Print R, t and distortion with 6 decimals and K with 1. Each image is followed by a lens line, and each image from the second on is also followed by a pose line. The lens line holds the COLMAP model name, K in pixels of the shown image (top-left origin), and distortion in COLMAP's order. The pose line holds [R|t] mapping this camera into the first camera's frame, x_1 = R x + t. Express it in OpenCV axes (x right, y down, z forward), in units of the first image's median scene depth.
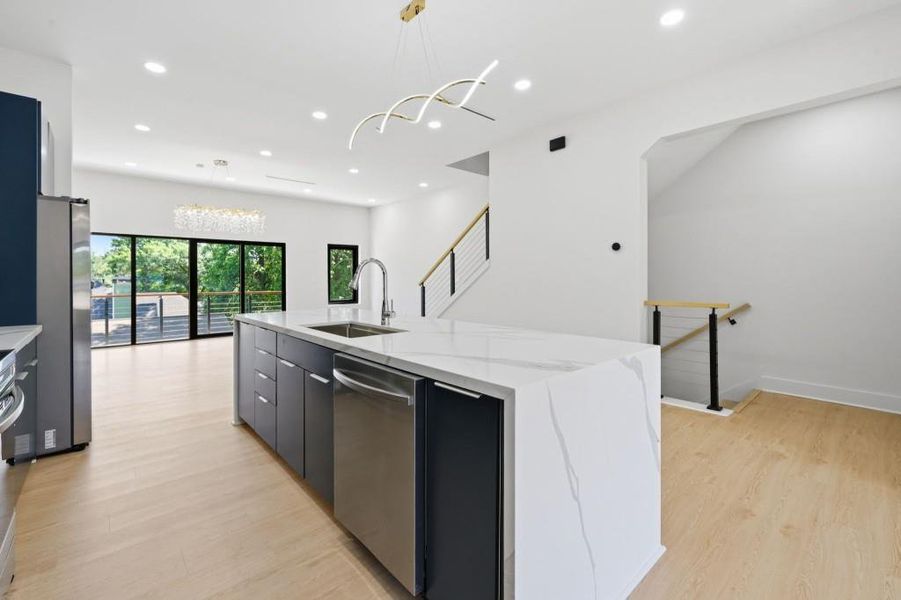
lens RADIAL K [[389.6, 0, 428.7], [0, 389.6, 270.2], [0, 0, 1]] dist [0.002686, -0.000071]
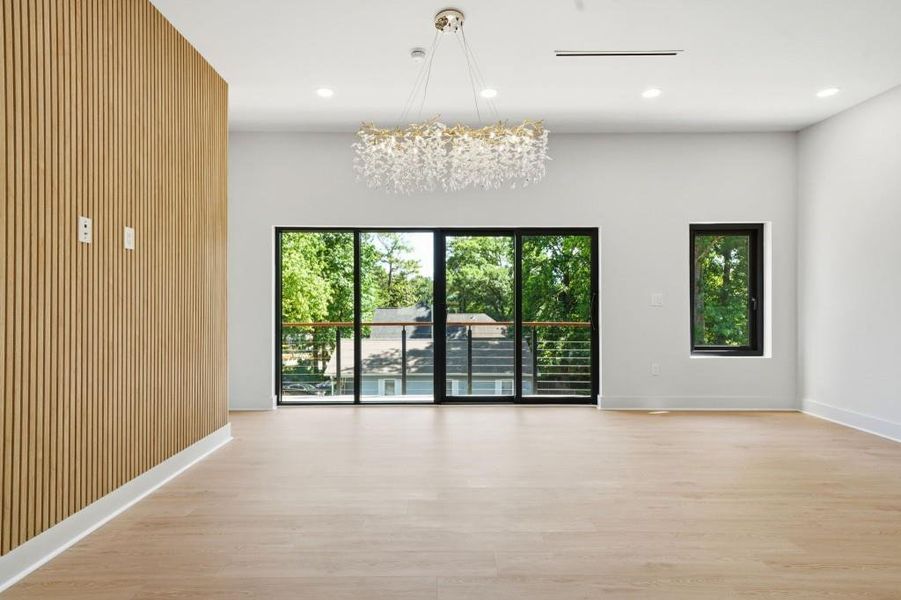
lens RADIAL K [[422.4, 0, 434.7], [0, 422.4, 296.2], [0, 0, 1]] dist [0.006351, 0.000482]
pose [[0.757836, -0.004225, -0.652432, -0.053944], [0.012309, 0.999894, 0.007823, 0.003412], [0.652329, -0.013959, 0.757807, 0.140698]]
